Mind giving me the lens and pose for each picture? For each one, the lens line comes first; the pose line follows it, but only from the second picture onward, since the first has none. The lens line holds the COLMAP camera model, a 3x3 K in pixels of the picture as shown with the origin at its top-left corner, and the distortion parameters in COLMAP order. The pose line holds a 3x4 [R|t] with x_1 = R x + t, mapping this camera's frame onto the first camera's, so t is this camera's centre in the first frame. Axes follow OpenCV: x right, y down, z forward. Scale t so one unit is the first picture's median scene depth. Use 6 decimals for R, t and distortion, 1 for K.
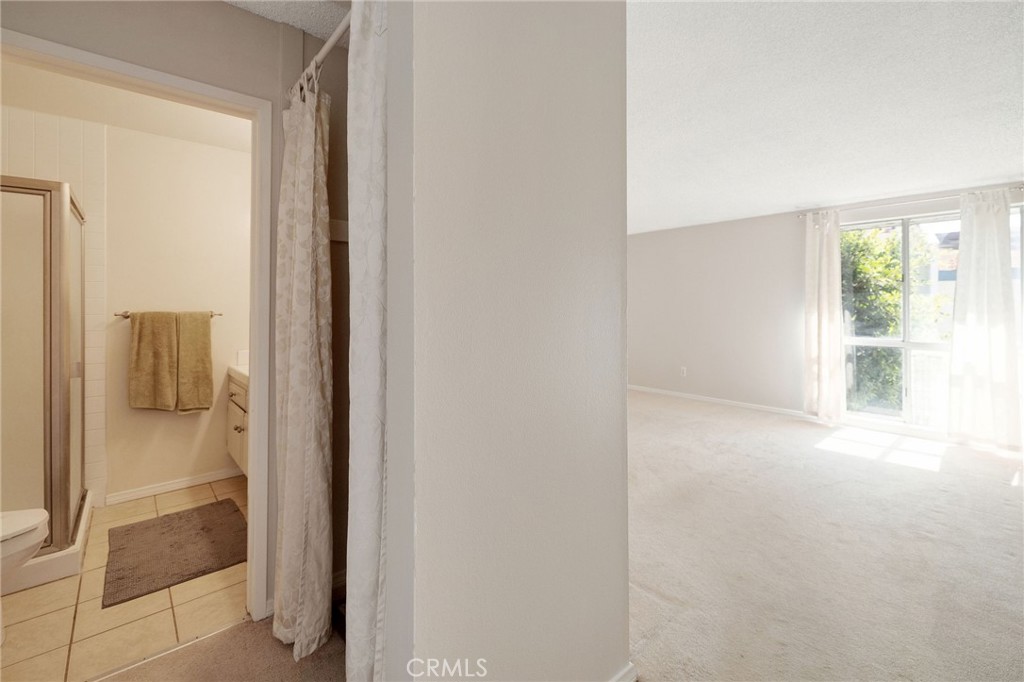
lens RADIAL K [[445.4, 0, 511.5], [0, 445.4, 312.3], [0, 0, 1]] dist [0.000578, -0.000118]
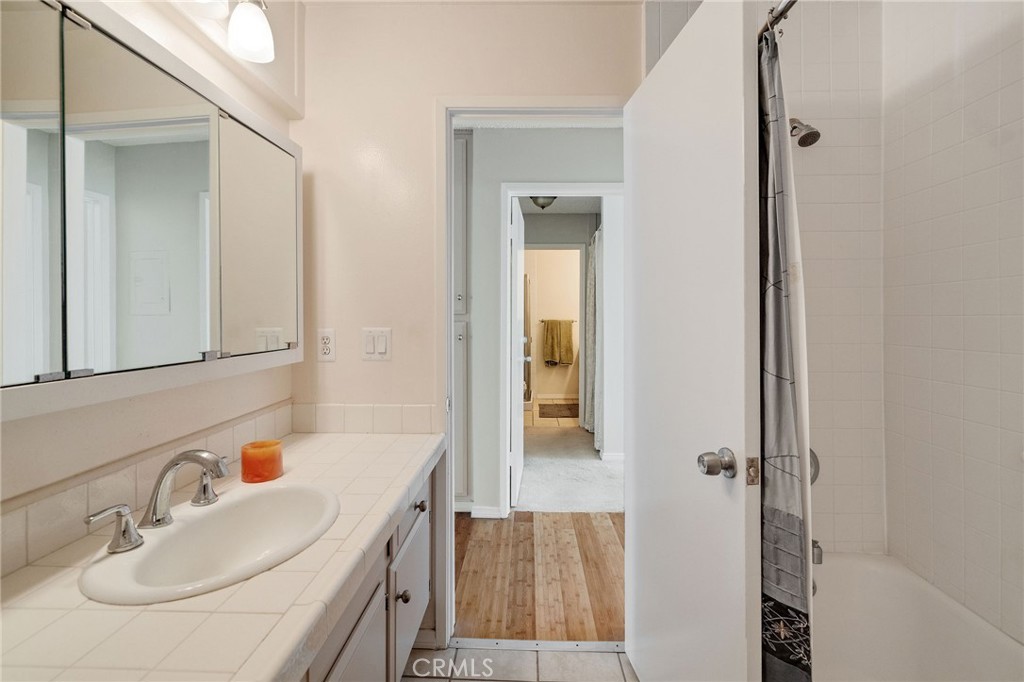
lens RADIAL K [[445.4, 0, 511.5], [0, 445.4, 312.3], [0, 0, 1]] dist [0.000578, -0.000118]
pose [[0.719623, -0.010467, -0.694286, 0.502349], [-0.001260, 0.999865, -0.016381, -0.001295], [0.694364, 0.012663, 0.719513, -0.623236]]
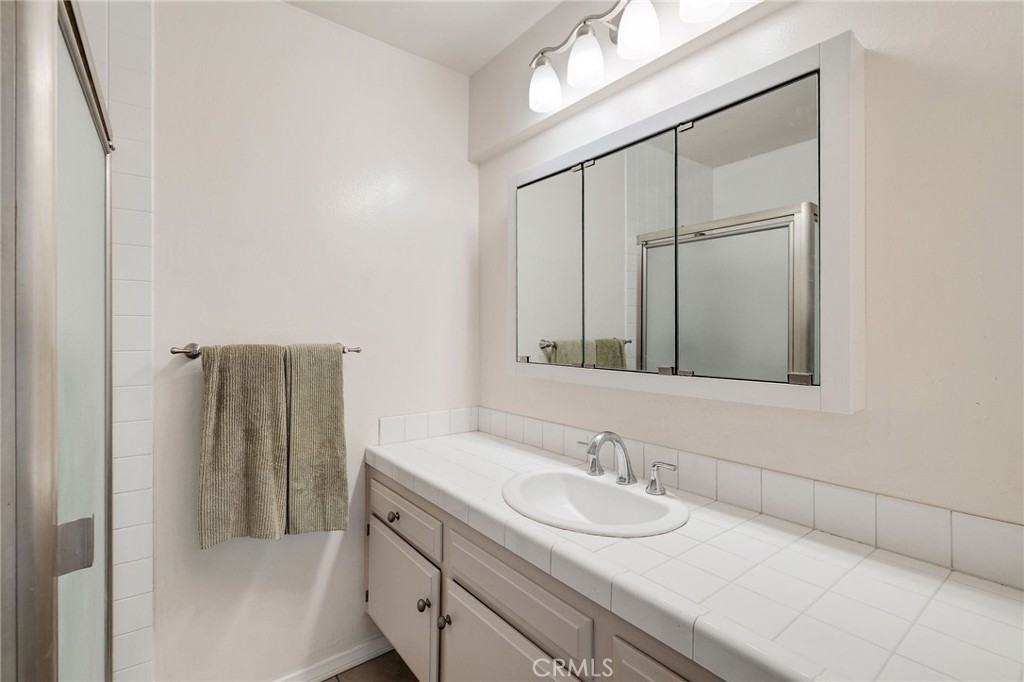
lens RADIAL K [[492.0, 0, 510.6], [0, 492.0, 343.6], [0, 0, 1]] dist [-0.002460, -0.000376]
pose [[0.994185, 0.001126, -0.107681, -0.346491], [-0.001216, 0.999999, -0.000776, -0.001866], [0.107680, 0.000902, 0.994185, 0.378287]]
